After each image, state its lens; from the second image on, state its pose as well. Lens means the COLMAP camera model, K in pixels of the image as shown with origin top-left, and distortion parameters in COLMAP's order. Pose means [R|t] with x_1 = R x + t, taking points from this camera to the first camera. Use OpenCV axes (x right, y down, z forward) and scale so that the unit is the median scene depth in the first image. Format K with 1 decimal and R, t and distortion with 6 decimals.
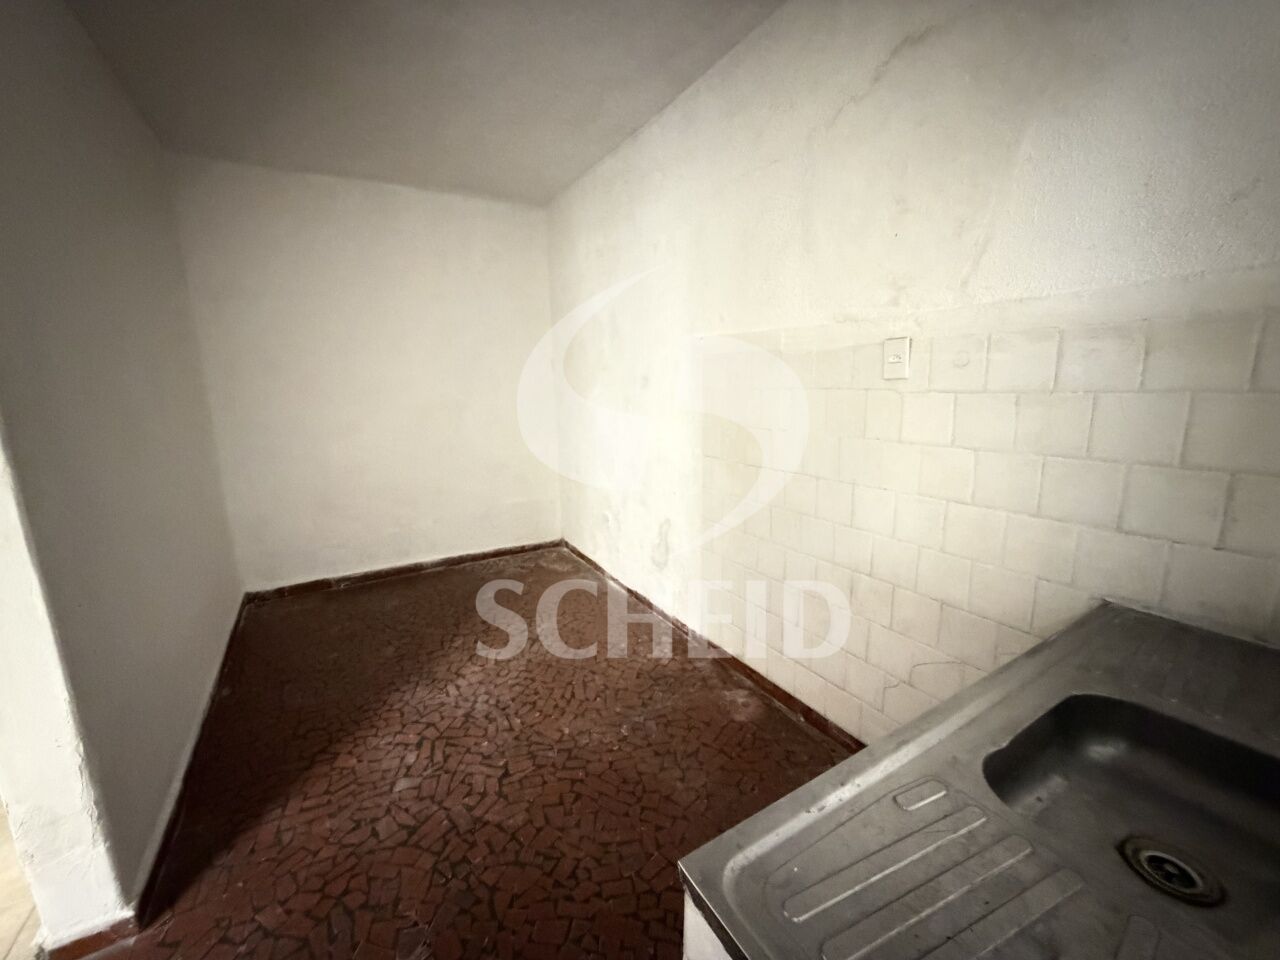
lens RADIAL K [[509.2, 0, 636.6], [0, 509.2, 479.1], [0, 0, 1]] dist [-0.002393, 0.000373]
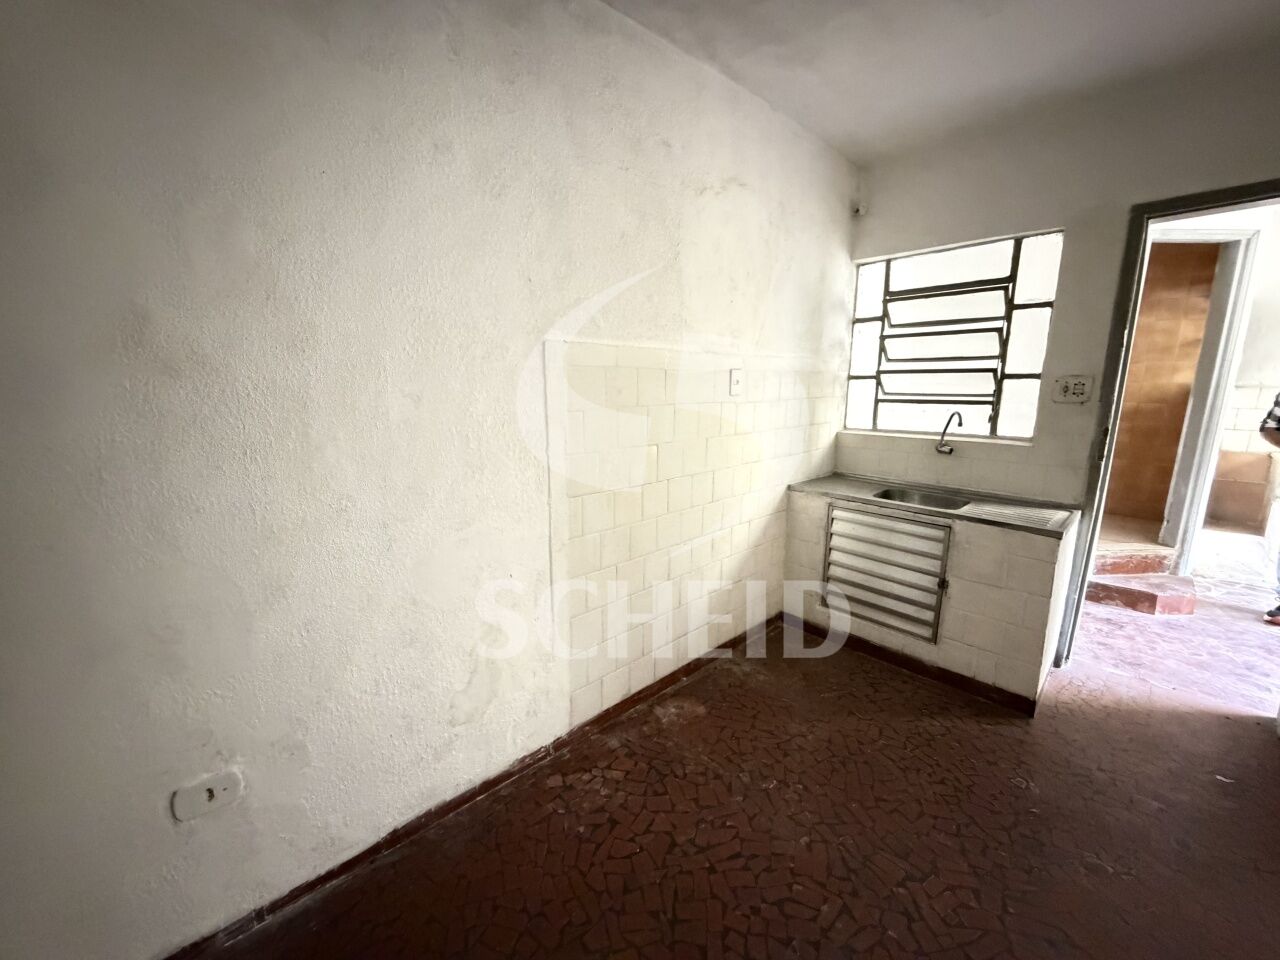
lens RADIAL K [[509.2, 0, 635.3], [0, 509.2, 479.5], [0, 0, 1]] dist [-0.002393, 0.000373]
pose [[-0.219987, -0.164243, 0.961577, -0.802525], [0.191087, 0.959372, 0.207583, -0.275171], [-0.956604, 0.229410, -0.179665, 1.359509]]
